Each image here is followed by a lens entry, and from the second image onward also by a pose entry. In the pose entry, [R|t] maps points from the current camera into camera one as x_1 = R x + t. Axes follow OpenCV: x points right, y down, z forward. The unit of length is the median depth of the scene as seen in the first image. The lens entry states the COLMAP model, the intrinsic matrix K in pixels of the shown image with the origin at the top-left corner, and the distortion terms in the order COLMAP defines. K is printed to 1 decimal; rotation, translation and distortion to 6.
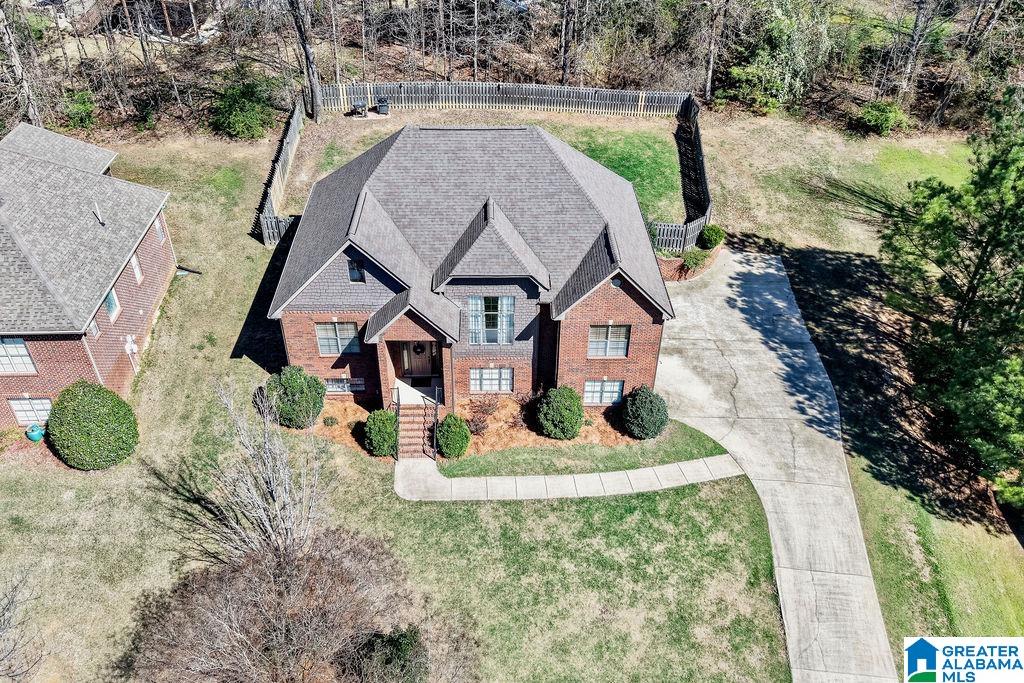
lens RADIAL K [[804.3, 0, 513.3], [0, 804.3, 308.0], [0, 0, 1]] dist [0.035742, -0.054539]
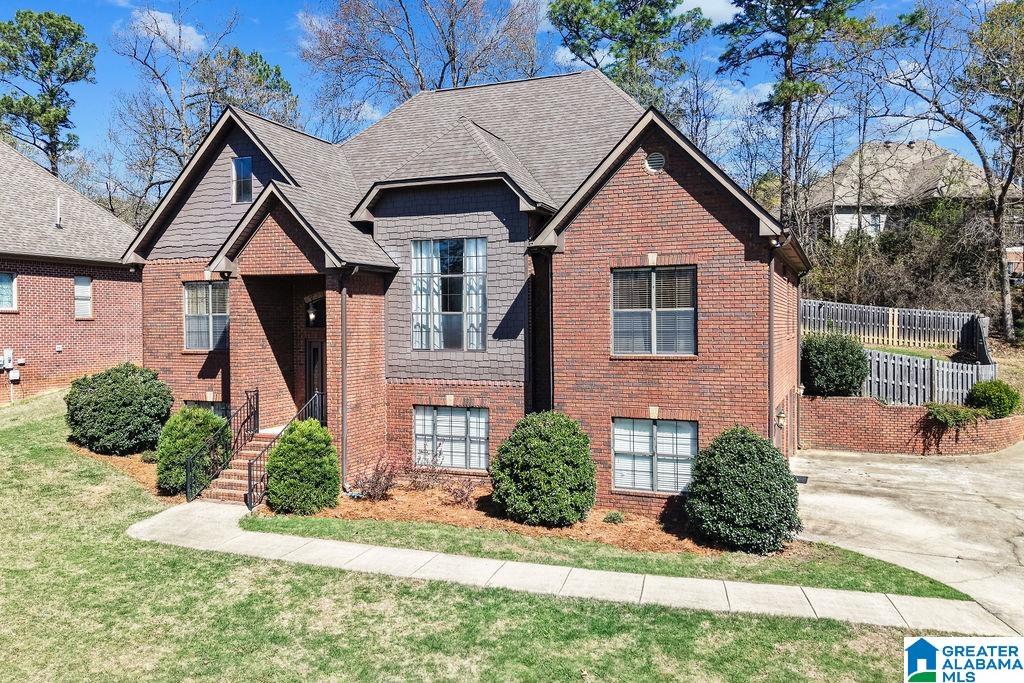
lens RADIAL K [[804.3, 0, 520.5], [0, 804.3, 339.6], [0, 0, 1]] dist [0.035742, -0.054539]
pose [[0.918566, -0.010745, -0.395120, 0.233079], [-0.215546, 0.824303, -0.523512, 0.317557], [0.331324, 0.566047, 0.754861, 0.631968]]
